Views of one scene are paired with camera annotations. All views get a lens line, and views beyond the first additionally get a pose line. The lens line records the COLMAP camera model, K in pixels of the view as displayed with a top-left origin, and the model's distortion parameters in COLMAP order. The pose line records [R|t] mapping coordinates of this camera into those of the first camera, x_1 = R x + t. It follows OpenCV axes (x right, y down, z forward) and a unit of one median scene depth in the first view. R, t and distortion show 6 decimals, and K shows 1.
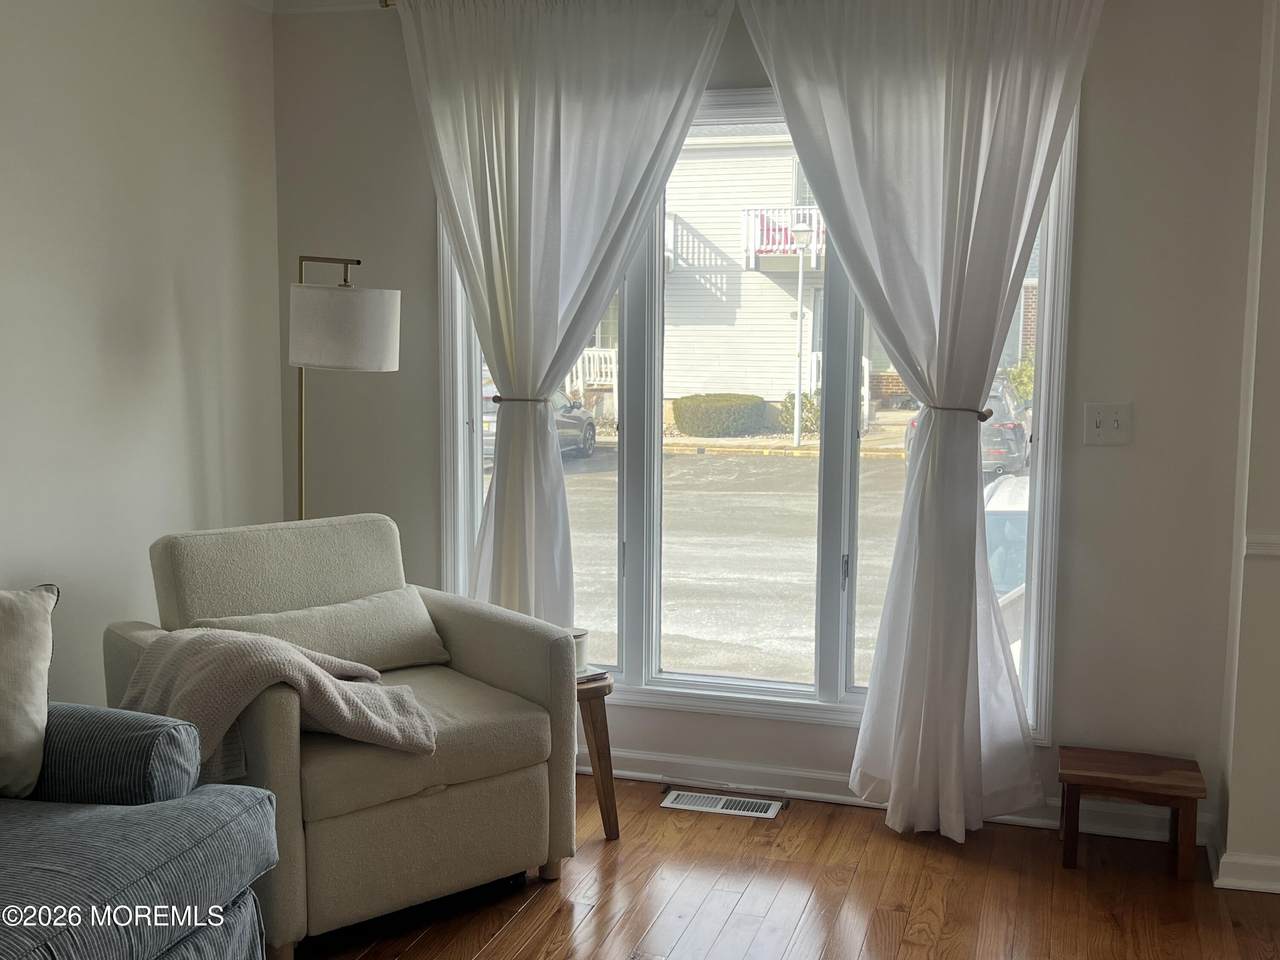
lens RADIAL K [[1371.4, 0, 638.2], [0, 1371.4, 488.6], [0, 0, 1]] dist [0.055944, 0.000000]
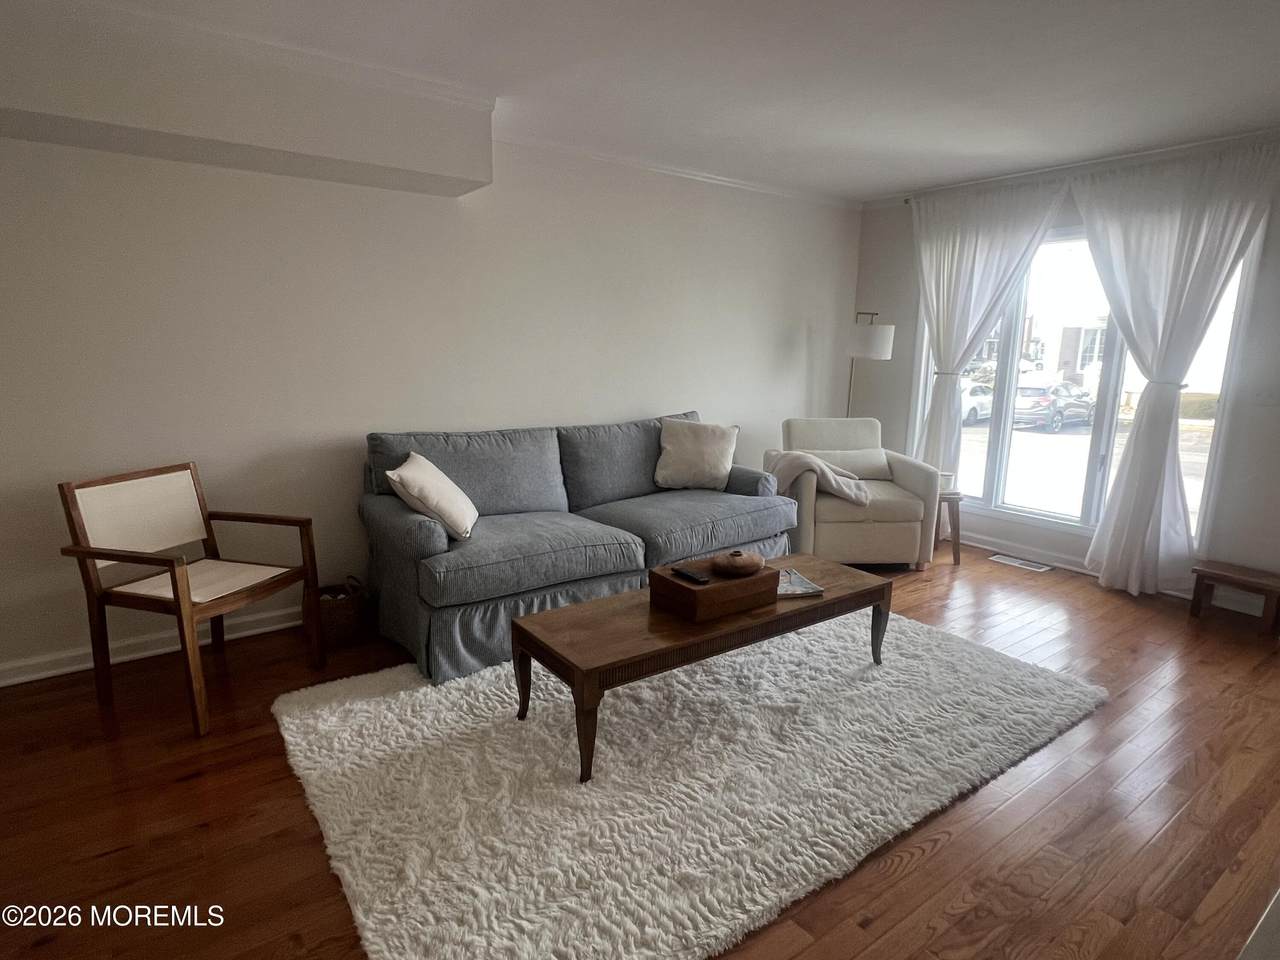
lens RADIAL K [[692.0, 0, 635.9], [0, 692.0, 479.6], [0, 0, 1]] dist [0.003311, 0.001314]
pose [[0.800733, 0.119424, -0.586996, 0.217943], [-0.077696, 0.992353, 0.095907, 0.042959], [0.593961, -0.031189, 0.803889, -0.254411]]
